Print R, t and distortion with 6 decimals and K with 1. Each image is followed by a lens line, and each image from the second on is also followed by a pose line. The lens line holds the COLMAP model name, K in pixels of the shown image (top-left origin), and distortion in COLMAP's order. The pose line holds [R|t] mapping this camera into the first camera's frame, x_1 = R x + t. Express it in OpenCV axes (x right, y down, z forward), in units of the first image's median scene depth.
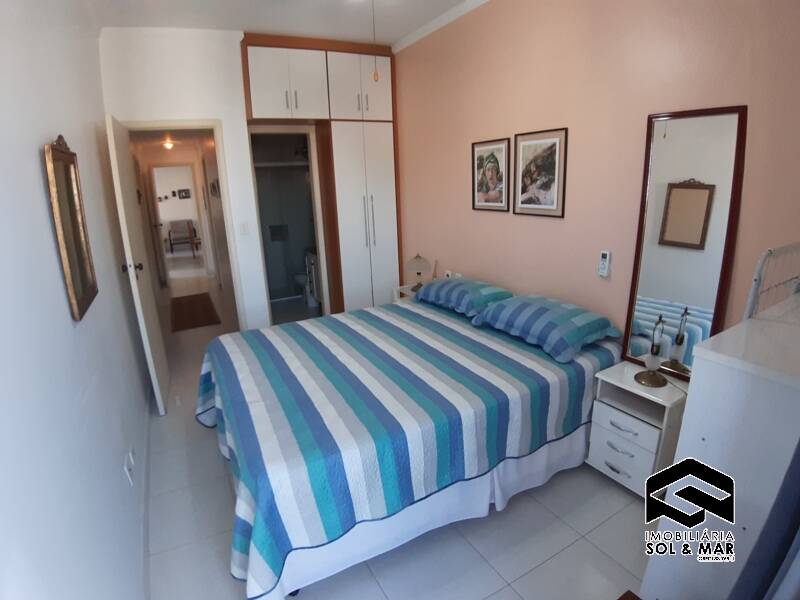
lens RADIAL K [[420.7, 0, 400.0], [0, 420.7, 300.0], [0, 0, 1]] dist [-0.109924, 0.000782]
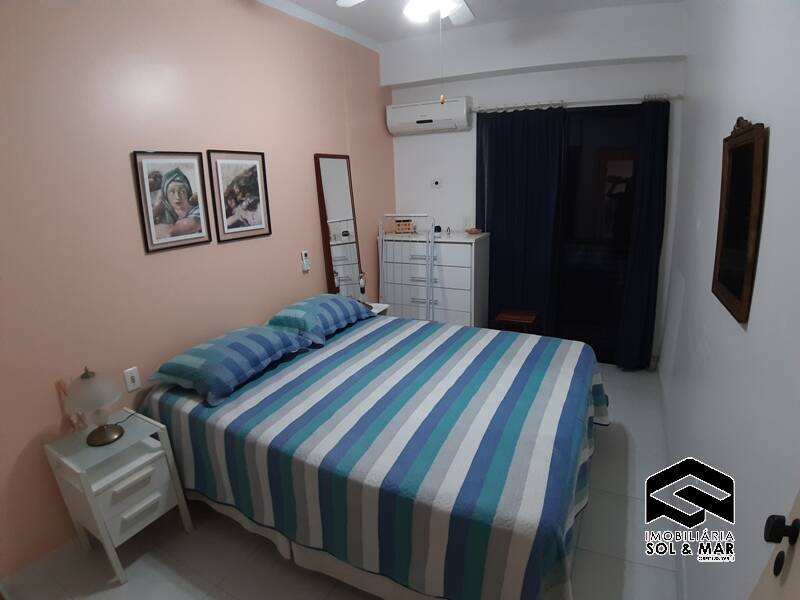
lens RADIAL K [[415.8, 0, 397.4], [0, 415.8, 293.3], [0, 0, 1]] dist [-0.083762, -0.017491]
pose [[-0.540014, -0.138943, 0.830108, -0.668800], [0.294860, 0.892543, 0.341210, -0.309399], [-0.788316, 0.429024, -0.441018, 1.192372]]
